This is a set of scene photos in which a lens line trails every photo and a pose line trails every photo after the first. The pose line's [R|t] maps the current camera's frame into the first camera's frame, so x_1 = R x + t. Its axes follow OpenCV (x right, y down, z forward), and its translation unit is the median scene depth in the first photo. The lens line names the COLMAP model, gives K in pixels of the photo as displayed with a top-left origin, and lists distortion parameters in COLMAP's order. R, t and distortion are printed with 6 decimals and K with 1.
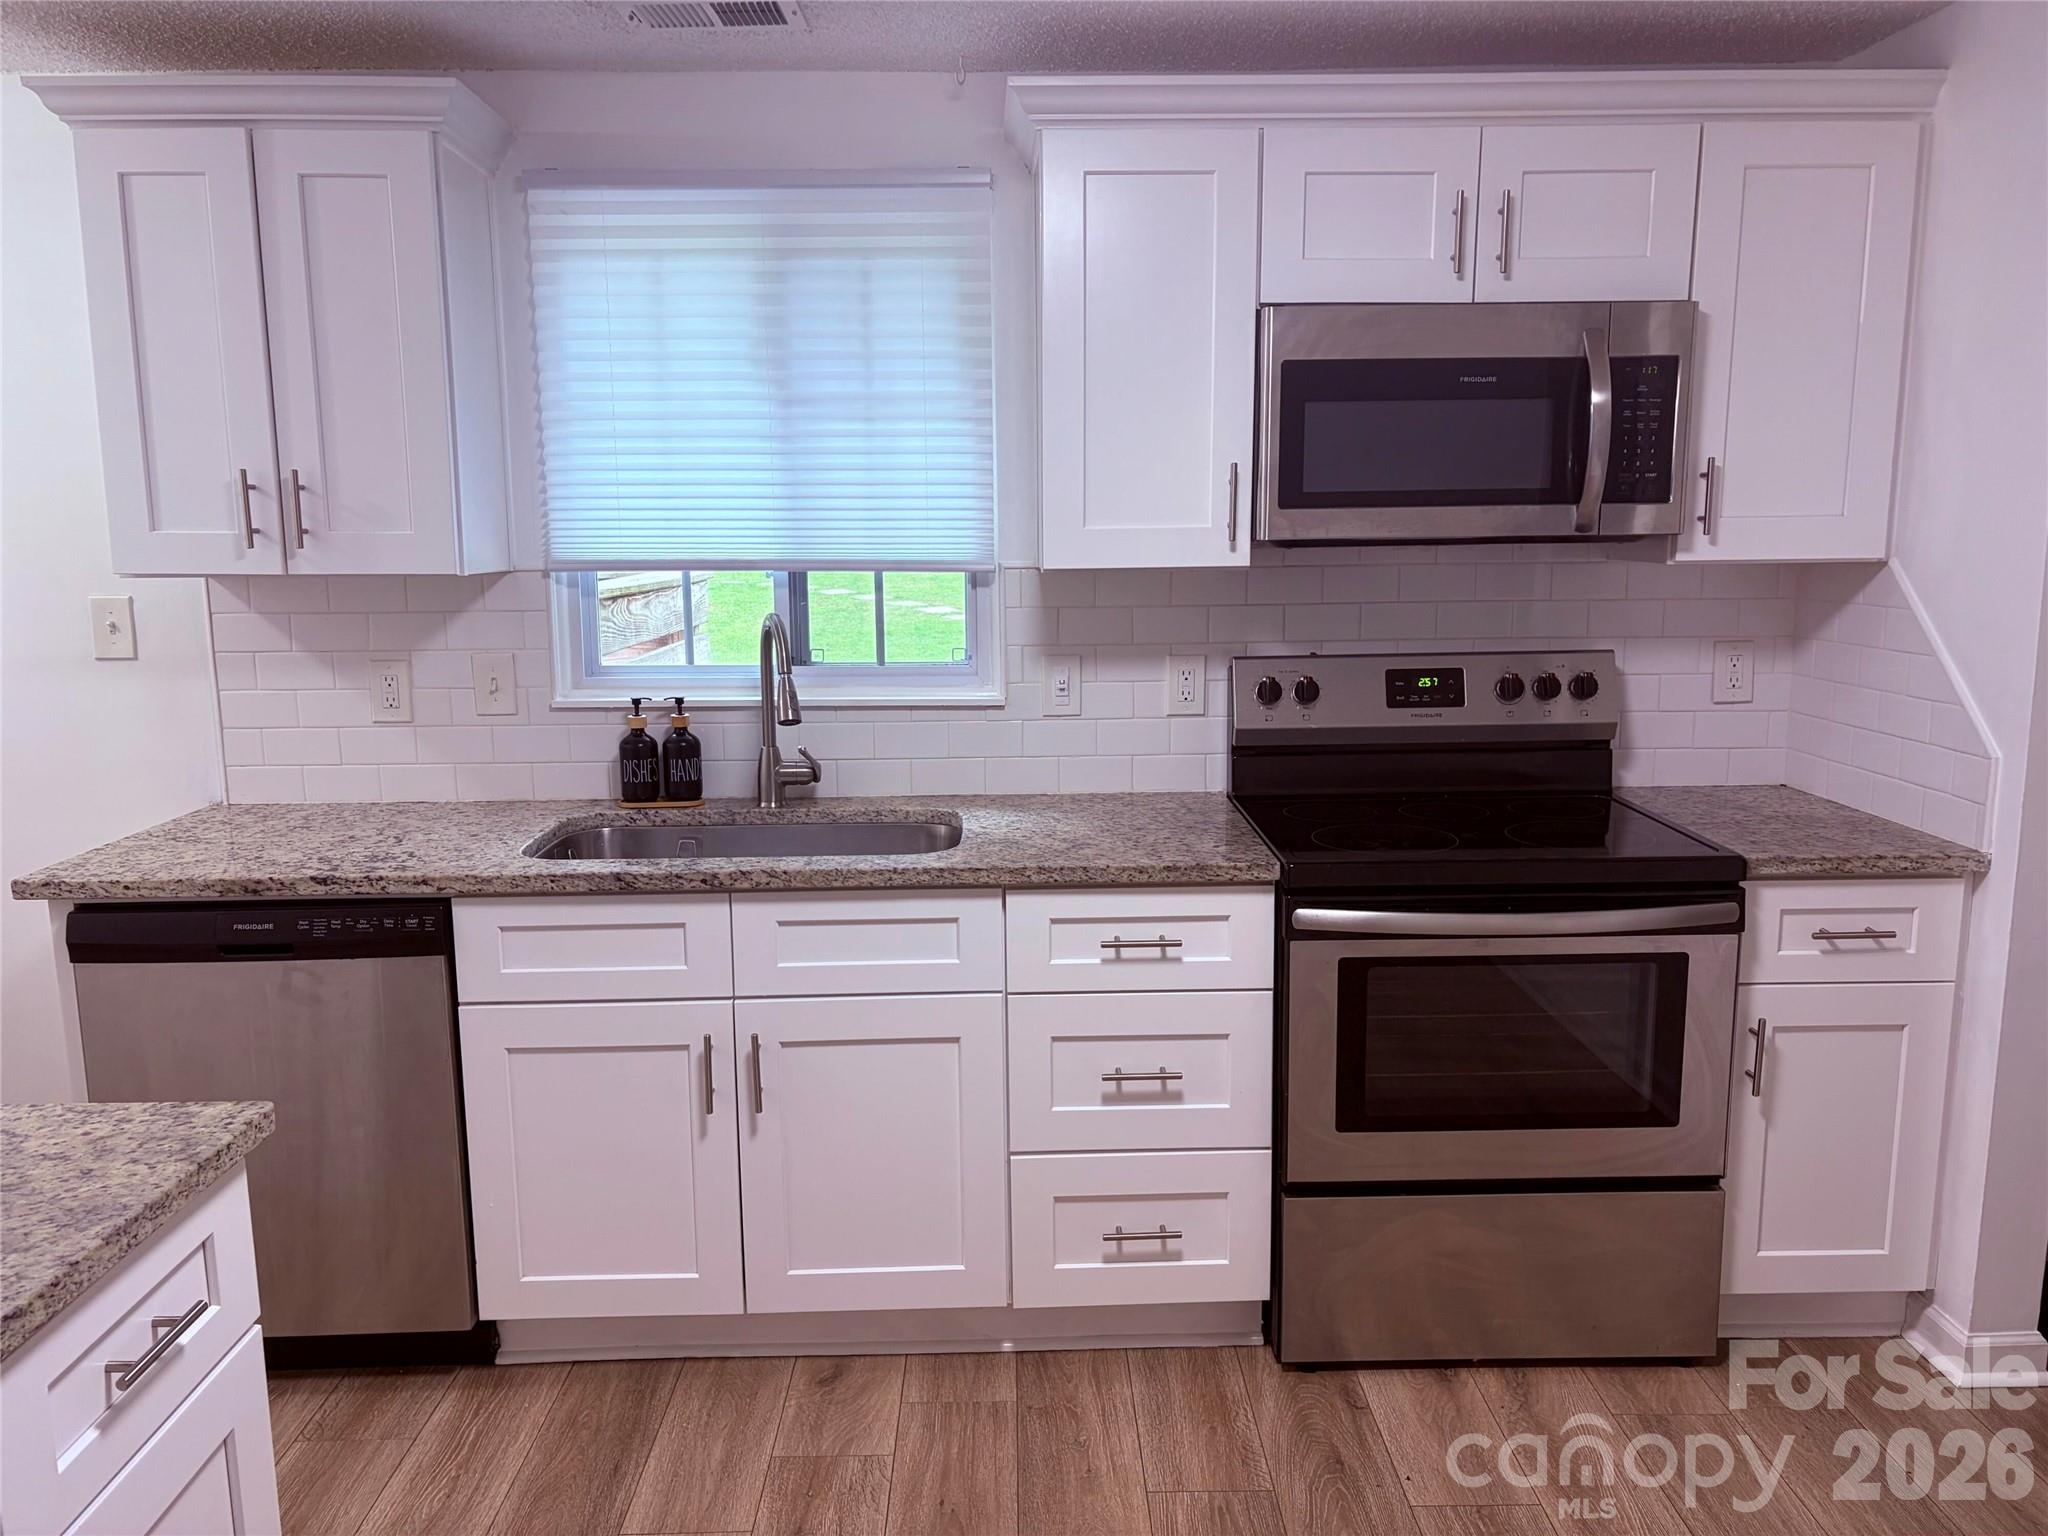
lens RADIAL K [[1551.7, 0, 1024.0], [0, 1551.7, 768.0], [0, 0, 1]] dist [0.094962, -0.095985]
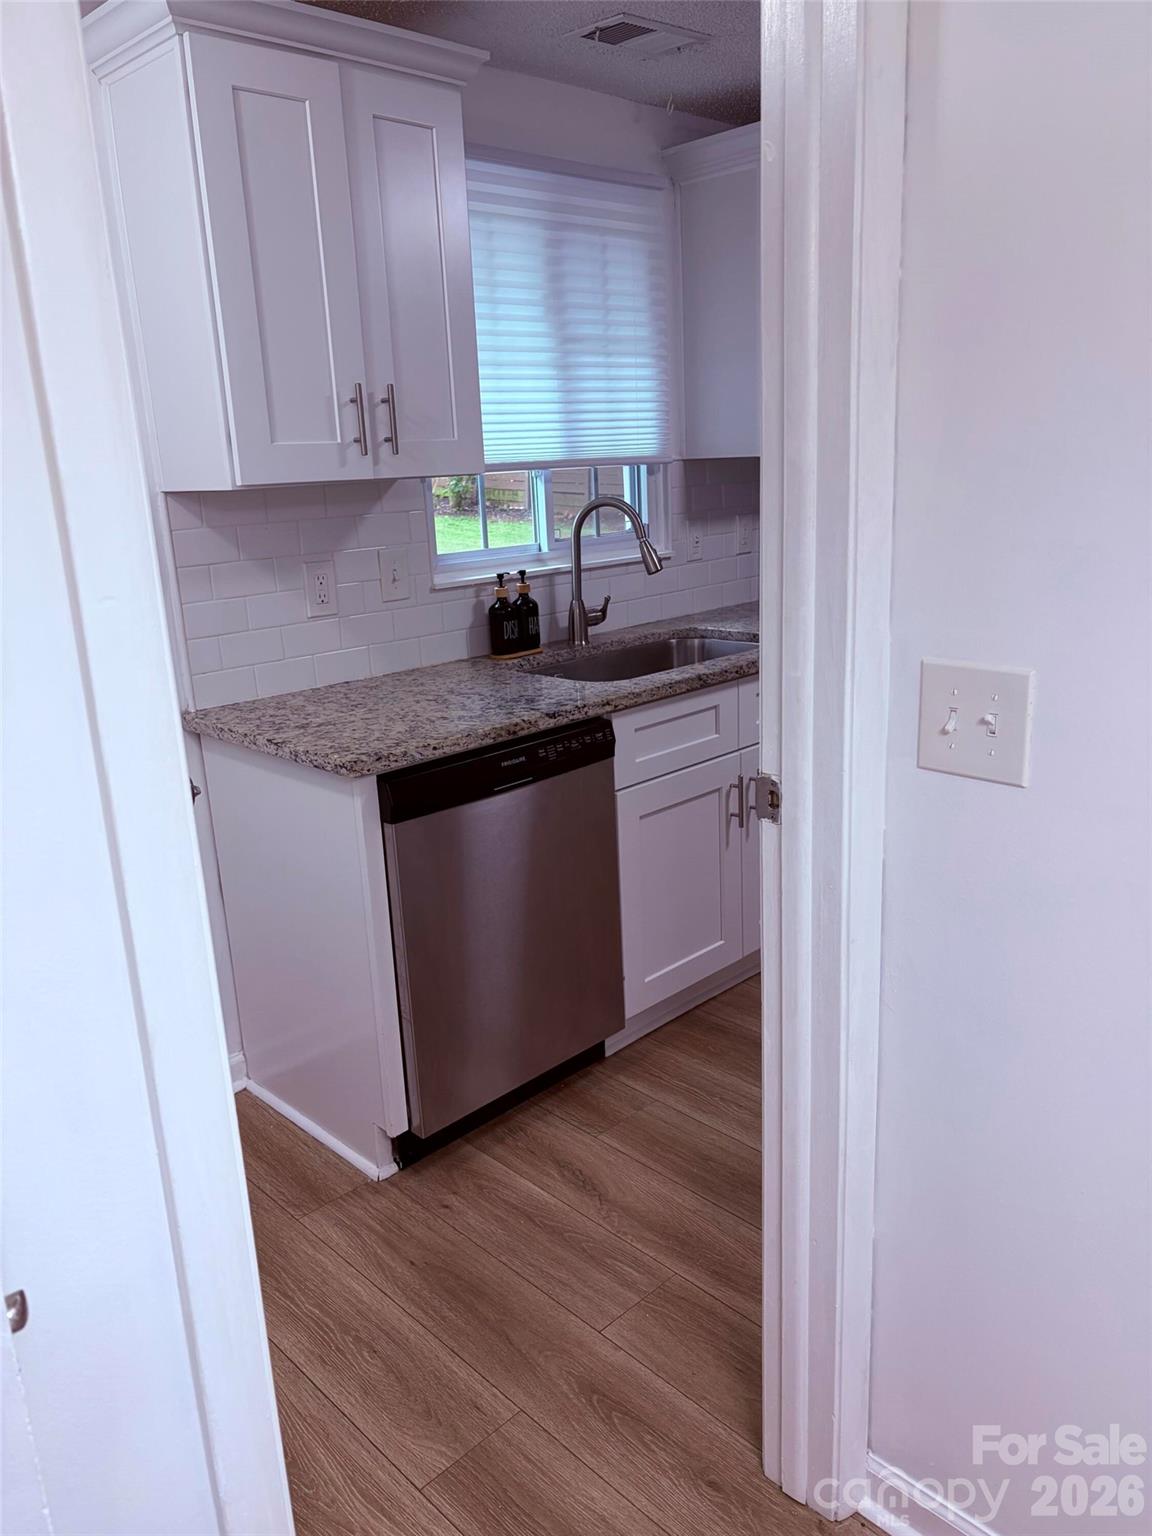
lens RADIAL K [[1139.8, 0, 576.0], [0, 1139.8, 768.0], [0, 0, 1]] dist [0.062839, -0.115973]
pose [[0.727268, -0.205831, 0.654763, -0.976941], [0.151314, 0.978585, 0.139558, -0.010750], [-0.669467, -0.002422, 0.742838, 0.289337]]
